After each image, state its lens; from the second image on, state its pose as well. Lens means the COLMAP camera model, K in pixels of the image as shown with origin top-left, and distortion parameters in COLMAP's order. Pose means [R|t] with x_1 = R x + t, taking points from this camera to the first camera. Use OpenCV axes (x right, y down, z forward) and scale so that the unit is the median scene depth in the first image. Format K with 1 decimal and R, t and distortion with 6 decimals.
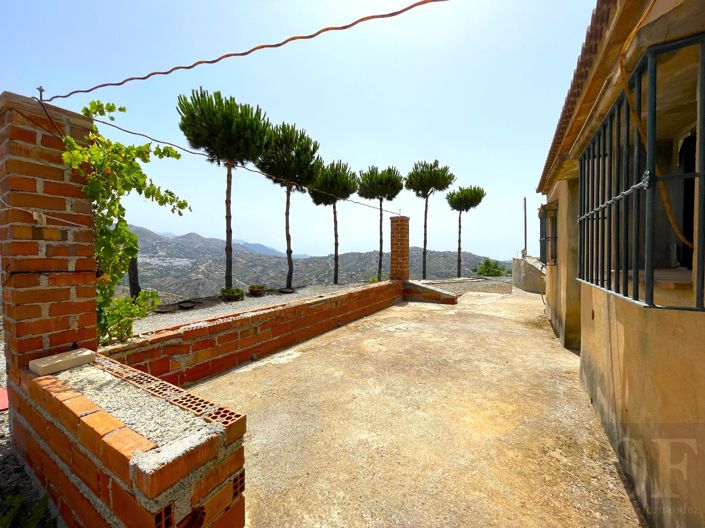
lens RADIAL K [[285.7, 0, 353.7], [0, 285.7, 259.4], [0, 0, 1]] dist [0.003265, -0.000784]
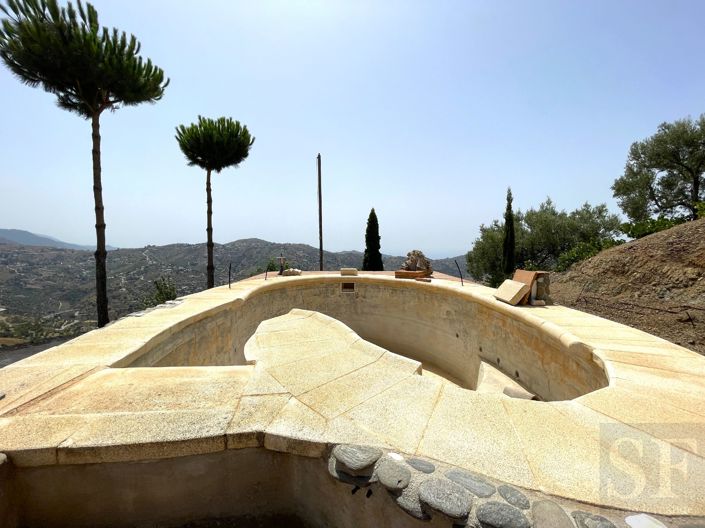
lens RADIAL K [[285.7, 0, 350.6], [0, 285.7, 260.1], [0, 0, 1]] dist [0.003265, -0.000784]
pose [[0.862700, -0.019937, 0.505323, 0.330990], [0.004535, 0.999487, 0.031692, -0.024782], [-0.505696, -0.025049, 0.862348, 0.435696]]
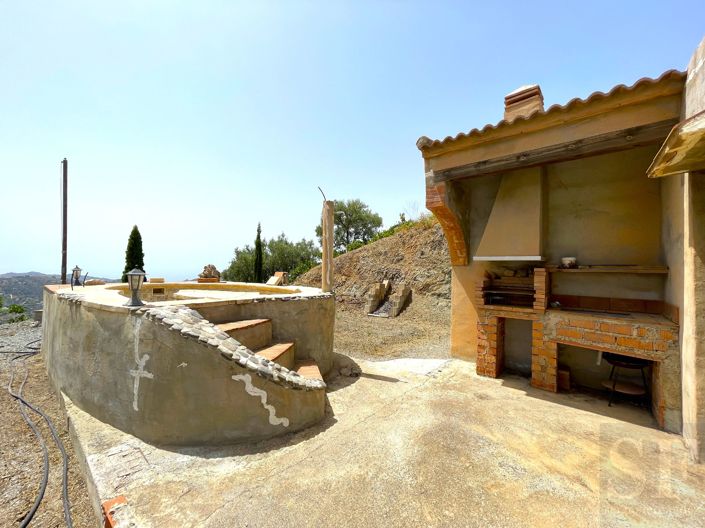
lens RADIAL K [[285.7, 0, 355.6], [0, 285.7, 262.4], [0, 0, 1]] dist [0.003265, -0.000784]
pose [[0.180508, 0.027191, 0.983198, 0.184391], [0.007455, 0.999551, -0.029012, -0.016535], [-0.983545, 0.012567, 0.180225, 0.374500]]
